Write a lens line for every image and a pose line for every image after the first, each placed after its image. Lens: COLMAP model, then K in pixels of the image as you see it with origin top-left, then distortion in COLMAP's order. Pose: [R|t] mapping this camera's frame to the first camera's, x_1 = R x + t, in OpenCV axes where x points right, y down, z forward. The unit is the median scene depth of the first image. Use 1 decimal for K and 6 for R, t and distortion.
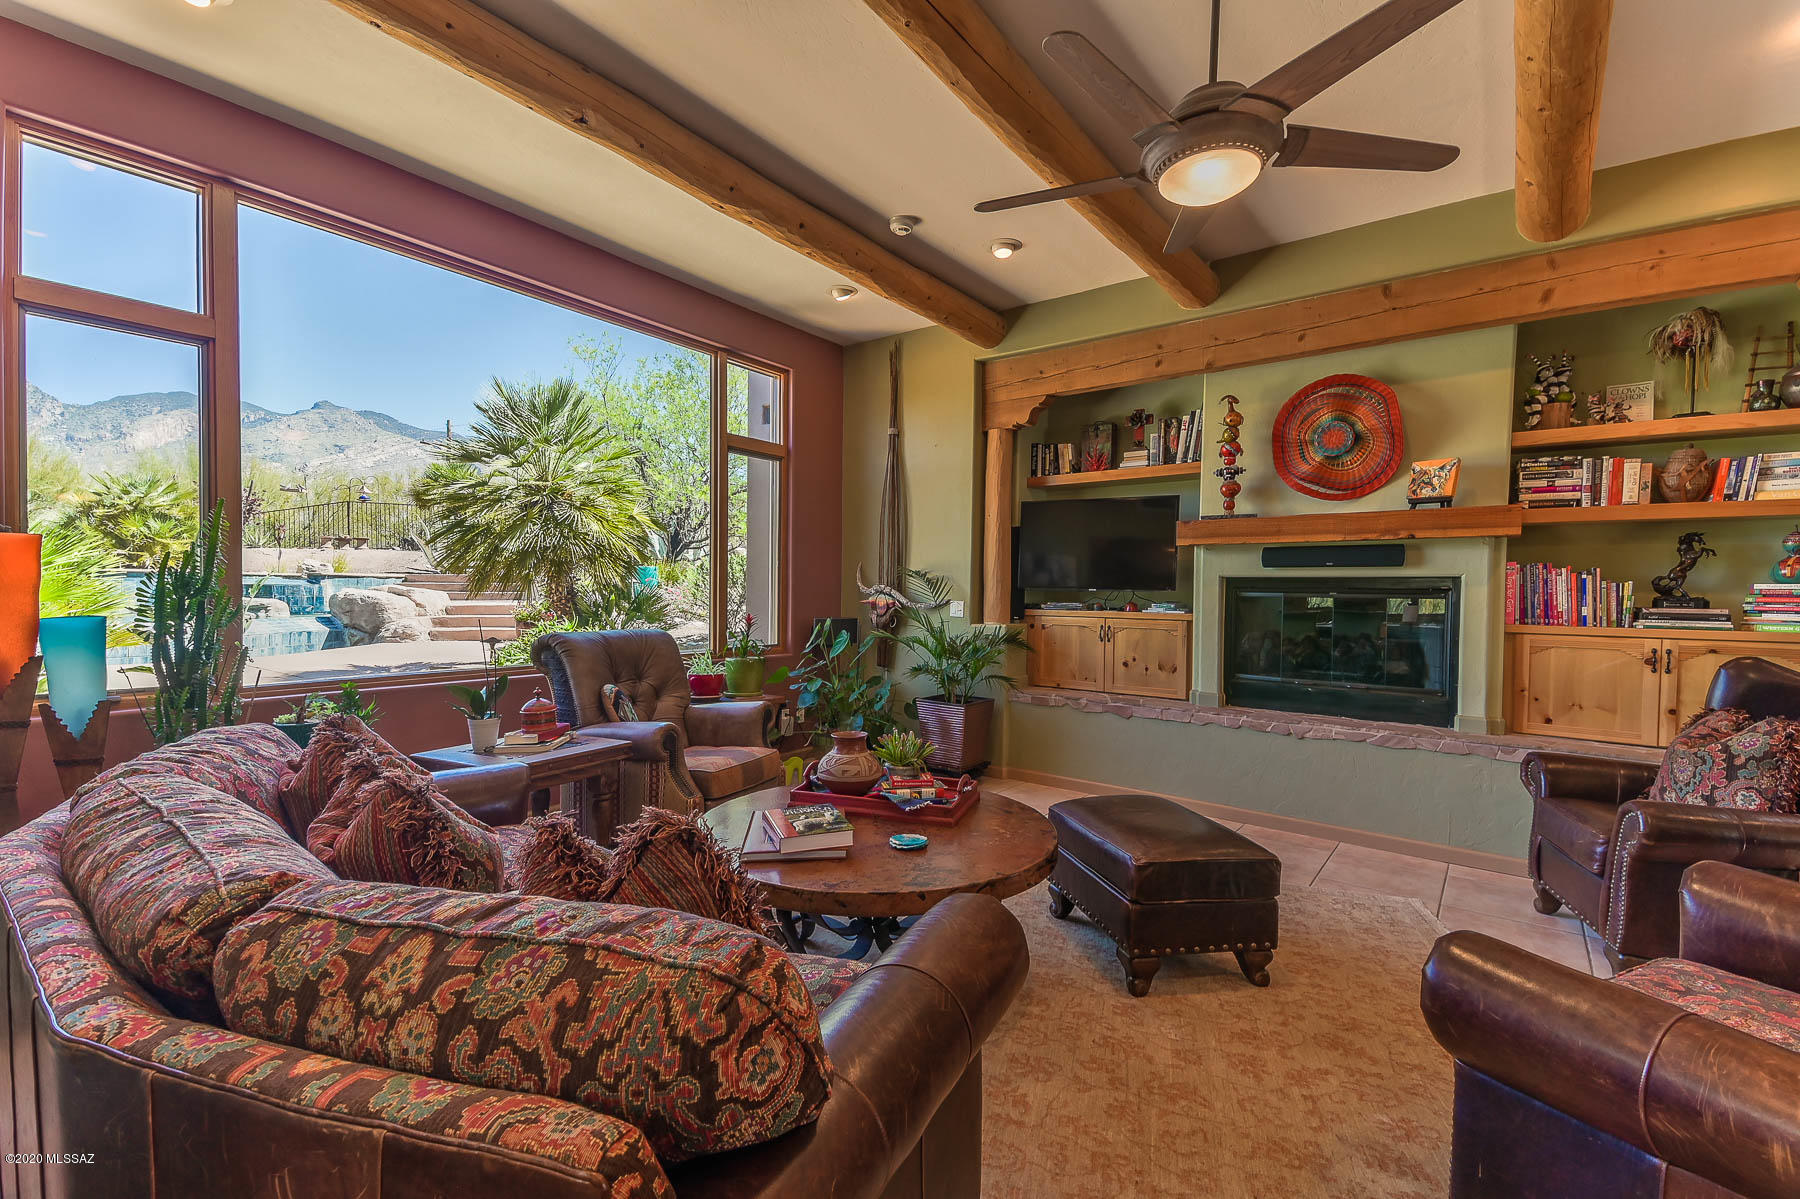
lens RADIAL K [[827.1, 0, 891.1], [0, 827.1, 606.6], [0, 0, 1]] dist [-0.018391, 0.000482]
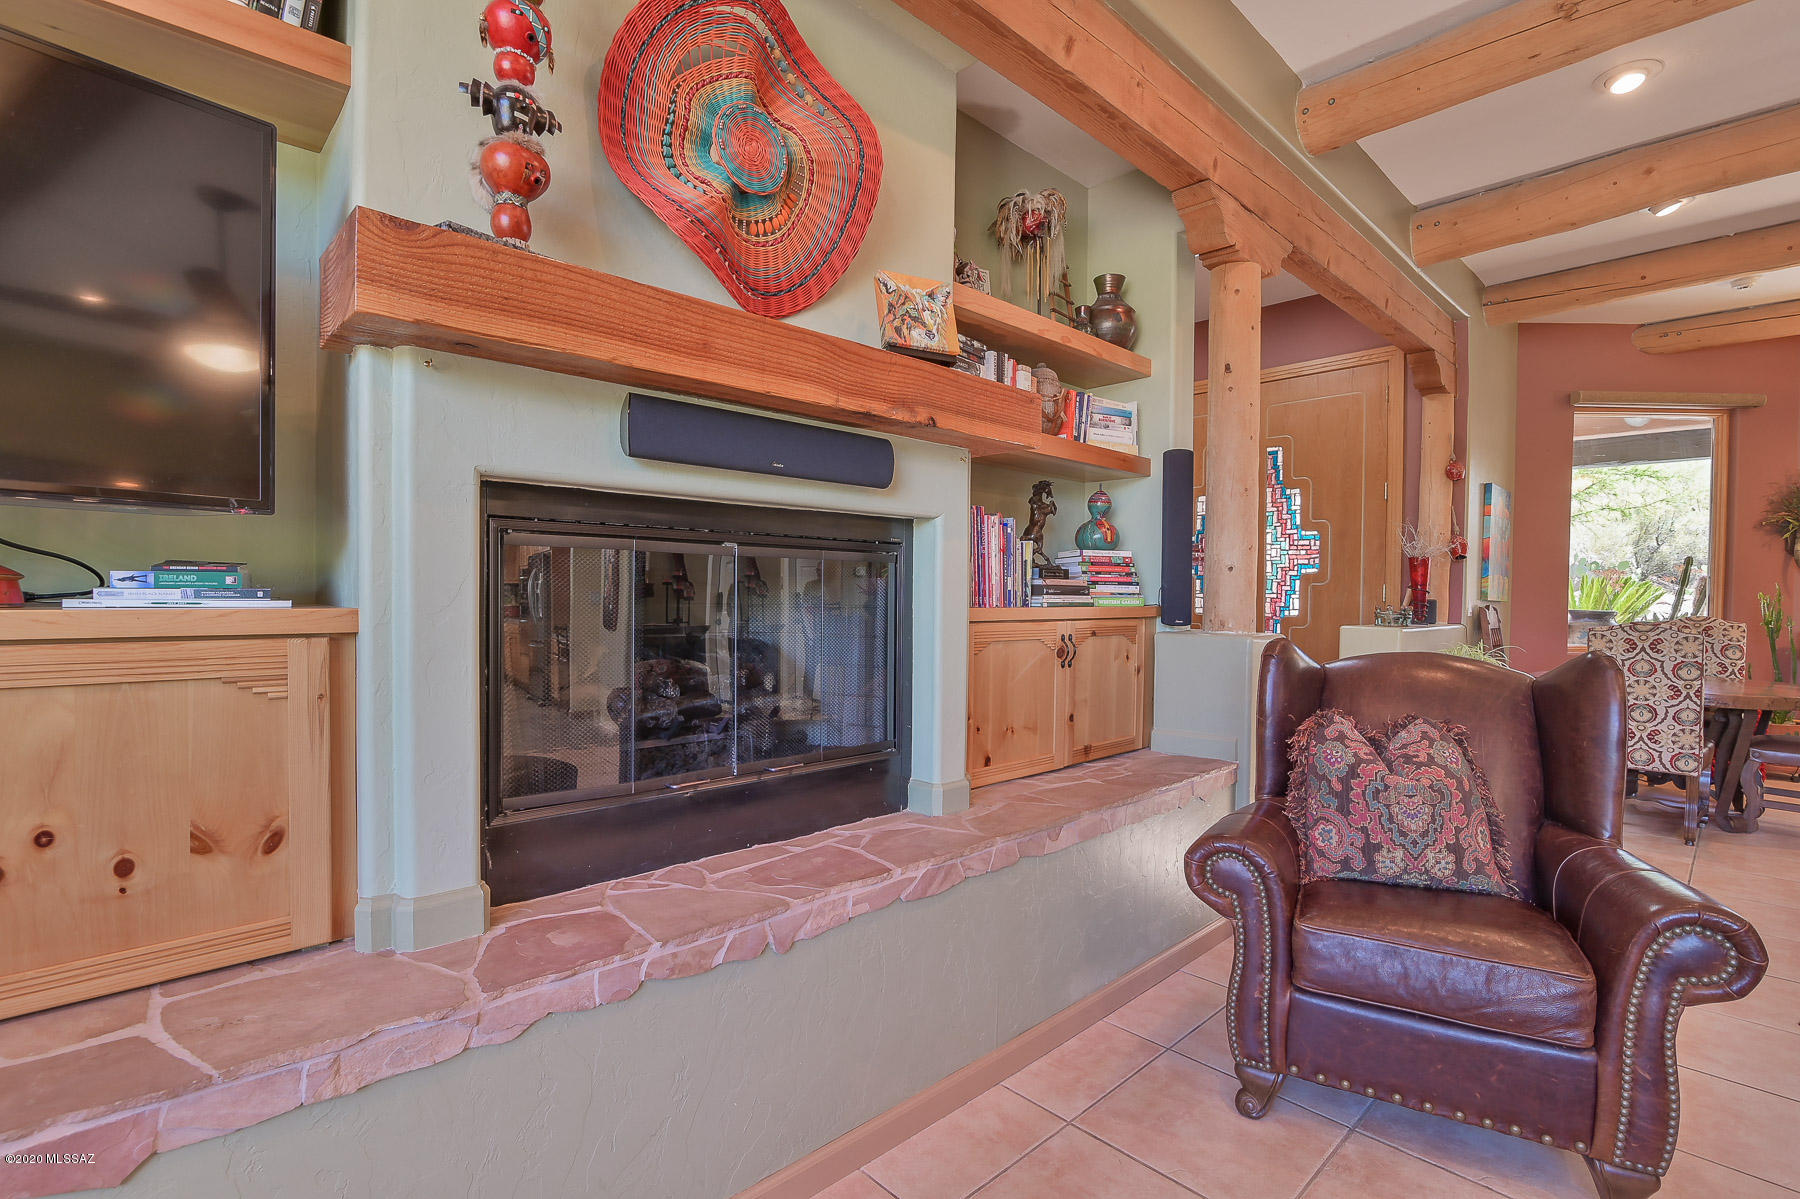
lens RADIAL K [[827.1, 0, 884.8], [0, 827.1, 607.6], [0, 0, 1]] dist [-0.018391, 0.000482]
pose [[0.198528, -0.026075, 0.979748, 0.178005], [0.018811, 0.999563, 0.022791, 0.007571], [-0.979915, 0.013906, 0.198932, 0.955781]]
